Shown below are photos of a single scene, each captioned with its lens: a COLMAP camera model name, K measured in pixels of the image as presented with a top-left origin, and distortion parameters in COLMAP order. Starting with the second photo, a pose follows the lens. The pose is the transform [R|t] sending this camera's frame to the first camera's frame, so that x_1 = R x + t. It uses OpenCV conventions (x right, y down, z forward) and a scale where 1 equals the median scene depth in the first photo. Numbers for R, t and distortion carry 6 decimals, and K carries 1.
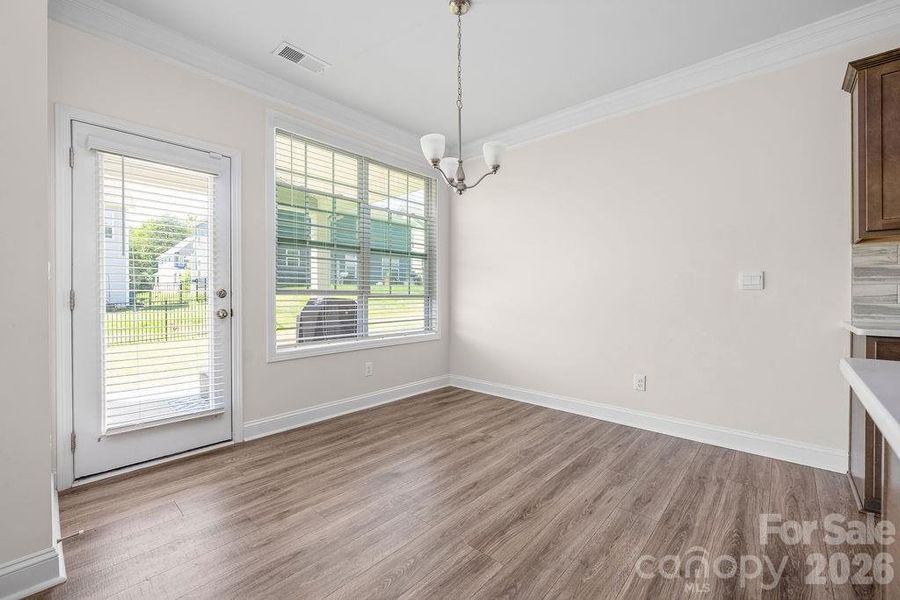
lens RADIAL K [[369.7, 0, 453.0], [0, 369.7, 295.9], [0, 0, 1]] dist [0.000474, 0.000096]
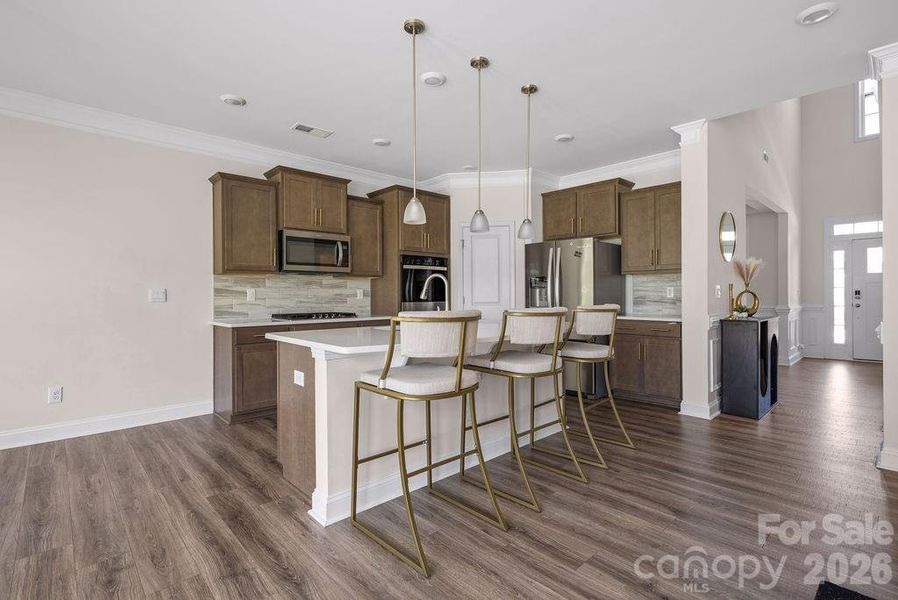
lens RADIAL K [[424.6, 0, 449.0], [0, 424.6, 300.0], [0, 0, 1]] dist [0.012256, 0.000139]
pose [[0.081239, -0.013499, 0.996603, -0.630975], [0.007341, 0.999889, 0.012945, -0.034877], [-0.996668, 0.006265, 0.081330, -0.181326]]
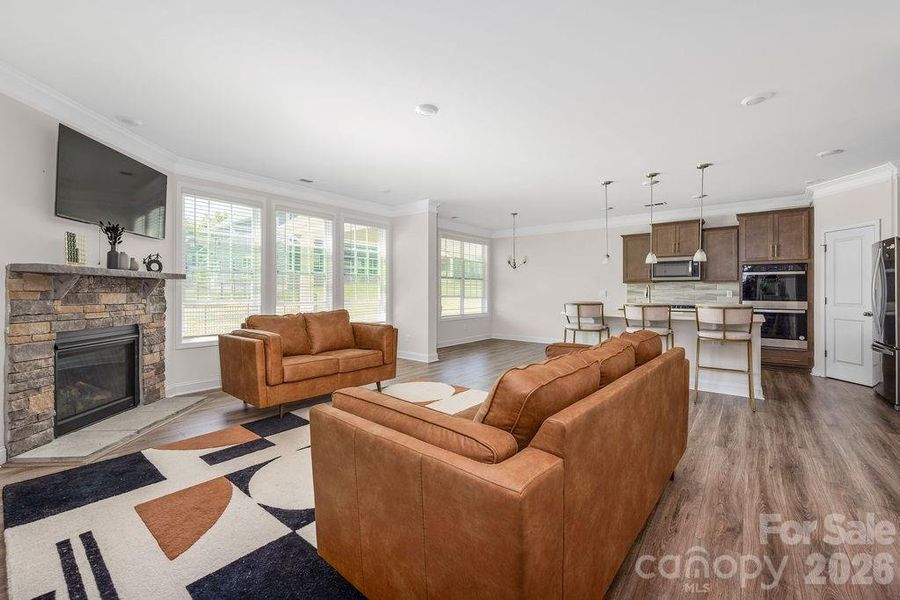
lens RADIAL K [[369.7, 0, 453.0], [0, 369.7, 295.9], [0, 0, 1]] dist [0.000474, 0.000096]
pose [[0.997841, 0.003834, 0.065568, -0.623586], [-0.004473, 0.999944, 0.009609, -0.042518], [-0.065528, -0.009882, 0.997802, -1.933112]]
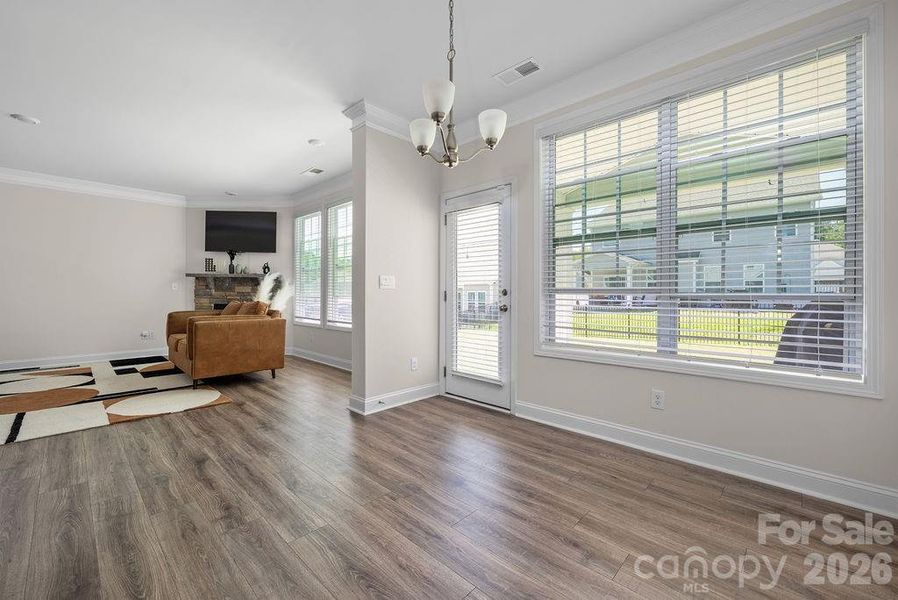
lens RADIAL K [[377.6, 0, 448.5], [0, 377.6, 291.8], [0, 0, 1]] dist [-0.001283, -0.000462]
pose [[-0.038630, -0.005426, -0.999239, 0.676311], [-0.009255, 0.999944, -0.005072, 0.000684], [0.999211, 0.009052, -0.038678, 0.836214]]
